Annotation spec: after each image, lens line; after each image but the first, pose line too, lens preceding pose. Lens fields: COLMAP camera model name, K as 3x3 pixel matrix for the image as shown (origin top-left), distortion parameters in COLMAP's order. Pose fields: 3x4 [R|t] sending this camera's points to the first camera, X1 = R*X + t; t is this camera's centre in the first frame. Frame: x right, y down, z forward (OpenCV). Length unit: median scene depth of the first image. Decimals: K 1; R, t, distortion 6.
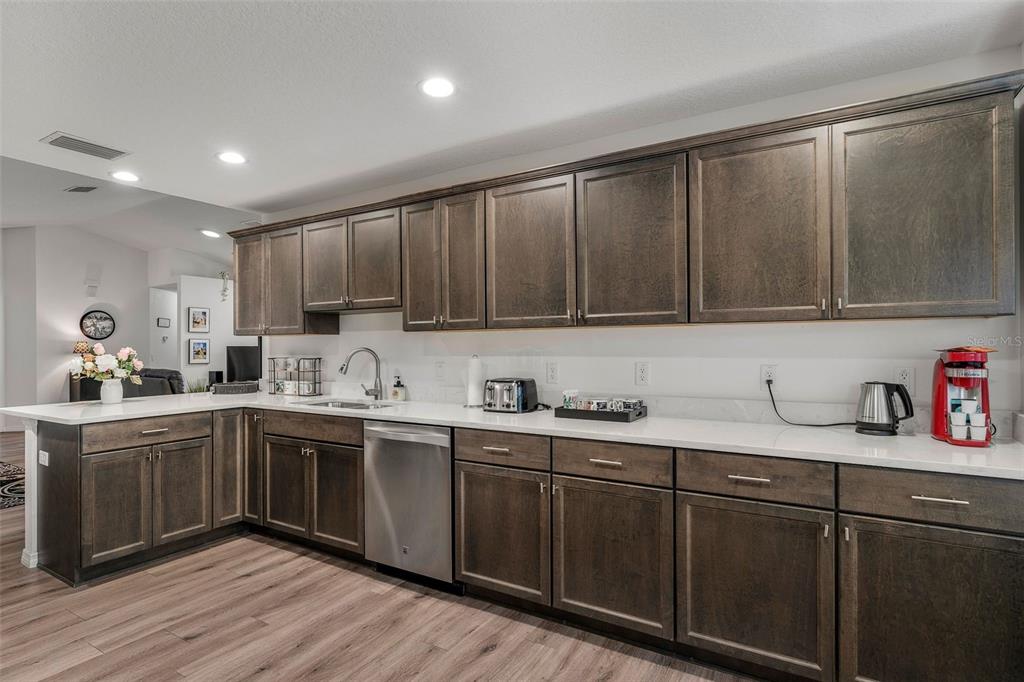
lens RADIAL K [[529.7, 0, 512.0], [0, 529.7, 341.0], [0, 0, 1]] dist [0.001784, 0.001600]
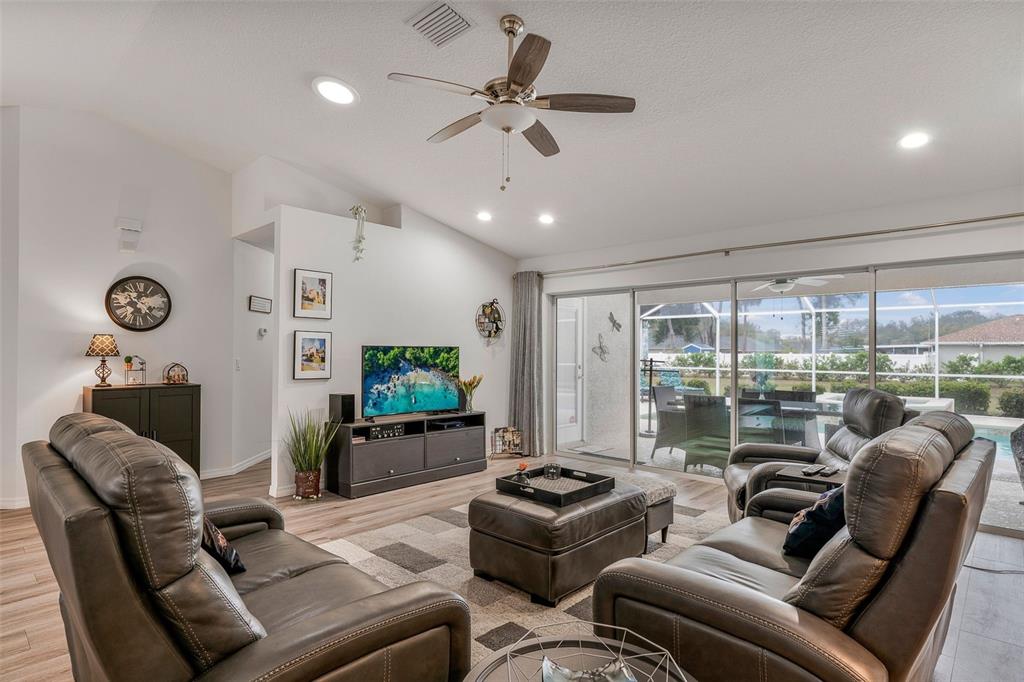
lens RADIAL K [[529.7, 0, 512.0], [0, 529.7, 341.0], [0, 0, 1]] dist [0.001784, 0.001600]
pose [[0.979415, 0.005553, -0.201782, -0.302922], [-0.007792, 0.999917, -0.010307, 0.009615], [0.201708, 0.011667, 0.979376, 0.546233]]
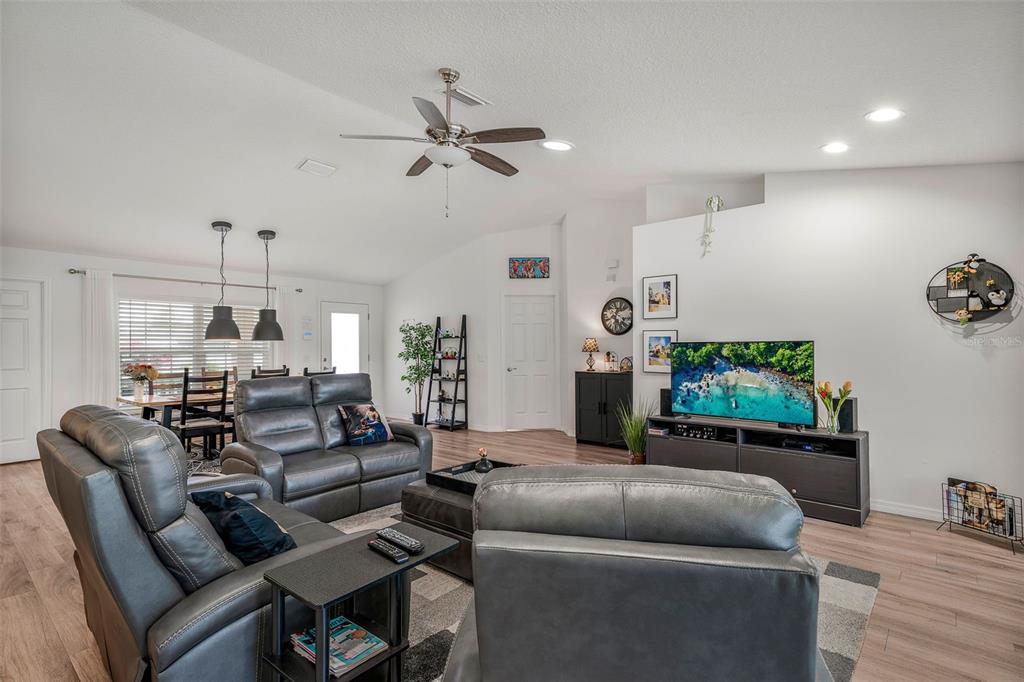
lens RADIAL K [[481.9, 0, 512.0], [0, 481.9, 341.0], [0, 0, 1]] dist [0.001288, -0.000022]
pose [[-0.168257, -0.004821, -0.985731, -0.049555], [0.018197, 0.999802, -0.007996, 0.009290], [0.985575, -0.019282, -0.168136, 0.948406]]
